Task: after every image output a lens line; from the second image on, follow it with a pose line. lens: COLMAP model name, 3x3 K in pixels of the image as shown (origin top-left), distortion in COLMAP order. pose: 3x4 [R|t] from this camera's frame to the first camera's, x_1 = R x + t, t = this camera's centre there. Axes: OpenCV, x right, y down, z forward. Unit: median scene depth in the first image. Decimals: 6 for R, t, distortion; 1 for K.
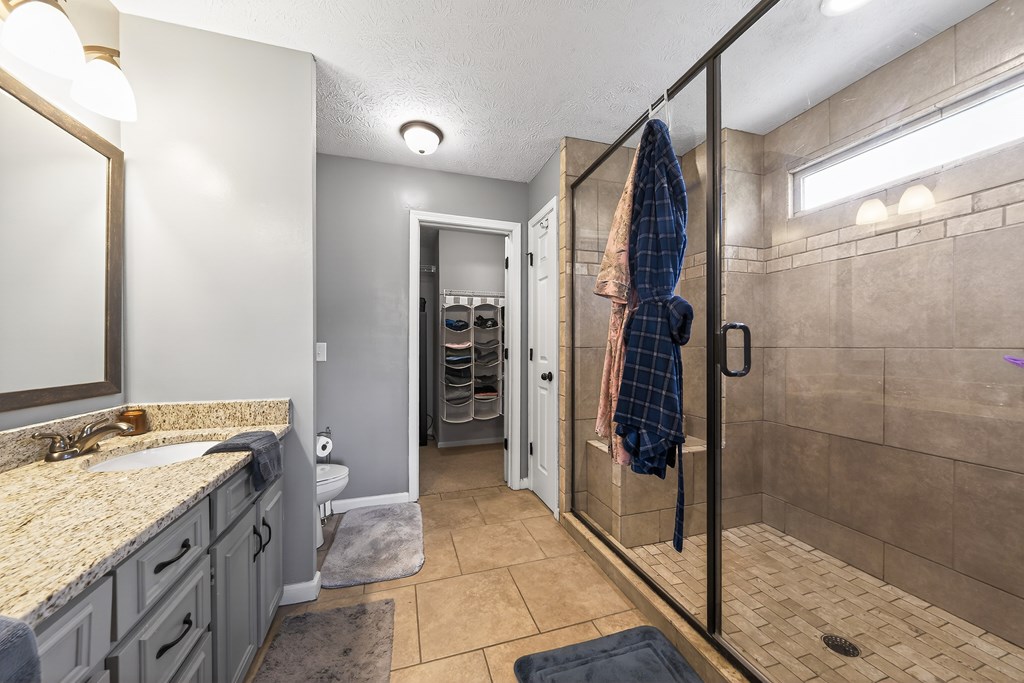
lens RADIAL K [[359.4, 0, 510.5], [0, 359.4, 345.3], [0, 0, 1]] dist [-0.001287, -0.000086]
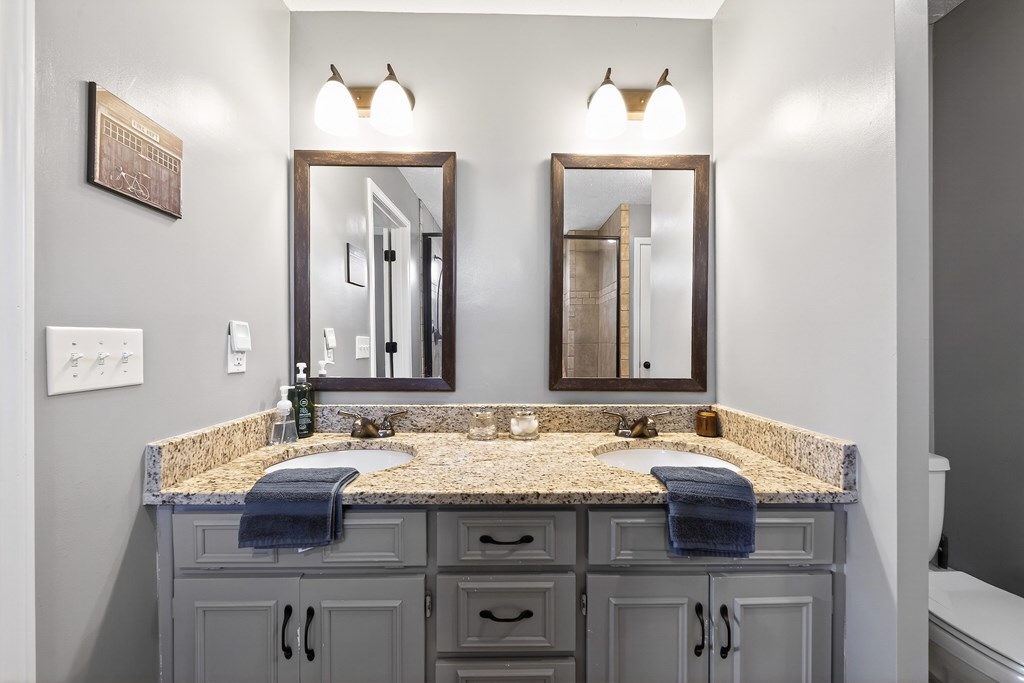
lens RADIAL K [[359.4, 0, 509.4], [0, 359.4, 347.3], [0, 0, 1]] dist [-0.001287, -0.000086]
pose [[-0.281367, 0.003956, -0.959592, 0.052616], [-0.000366, 0.999991, 0.004230, 0.001812], [0.959600, 0.001541, -0.281363, 0.764878]]
